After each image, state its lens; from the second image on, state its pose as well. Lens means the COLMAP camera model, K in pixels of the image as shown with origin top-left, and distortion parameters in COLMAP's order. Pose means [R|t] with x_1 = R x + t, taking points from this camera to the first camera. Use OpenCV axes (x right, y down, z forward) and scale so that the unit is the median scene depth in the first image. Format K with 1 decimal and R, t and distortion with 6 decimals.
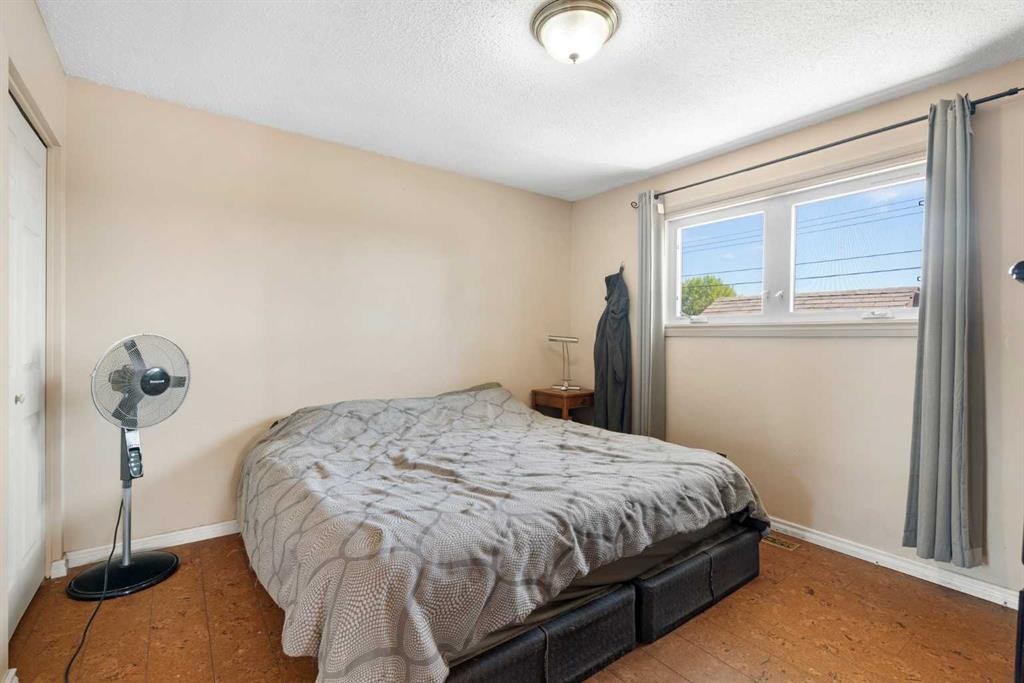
lens RADIAL K [[461.5, 0, 512.0], [0, 461.5, 341.5], [0, 0, 1]] dist [-0.000062, 0.000041]
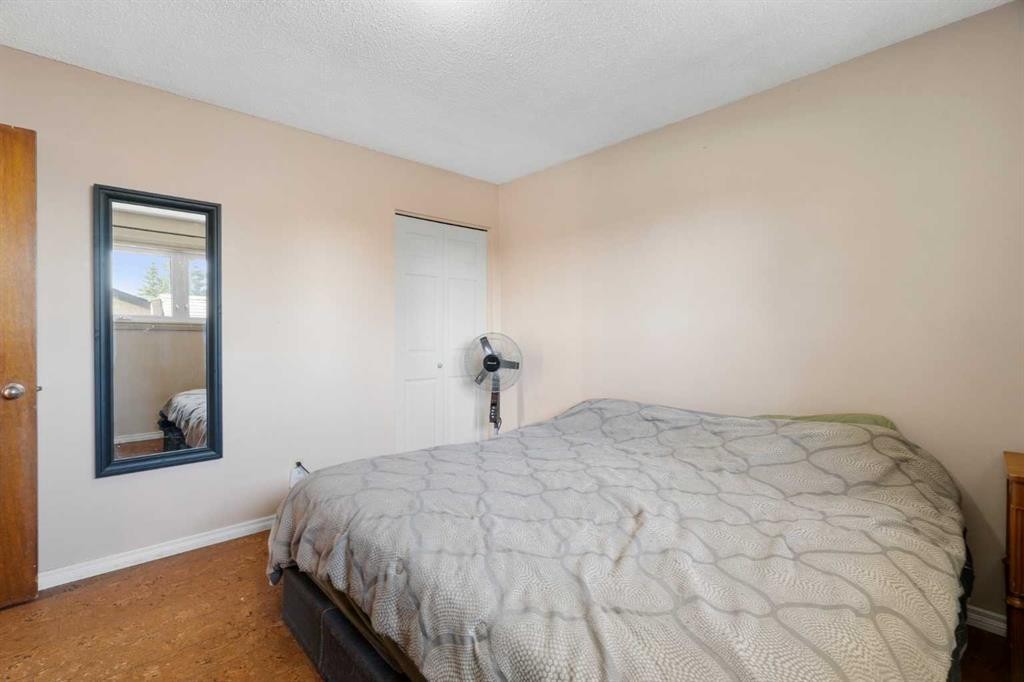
lens RADIAL K [[461.5, 0, 512.0], [0, 461.5, 341.0], [0, 0, 1]] dist [-0.000062, 0.000041]
pose [[0.106965, 0.008206, -0.994229, 0.789541], [-0.006766, 0.999949, 0.007525, -0.000757], [0.994240, 0.005922, 0.107015, 0.881435]]
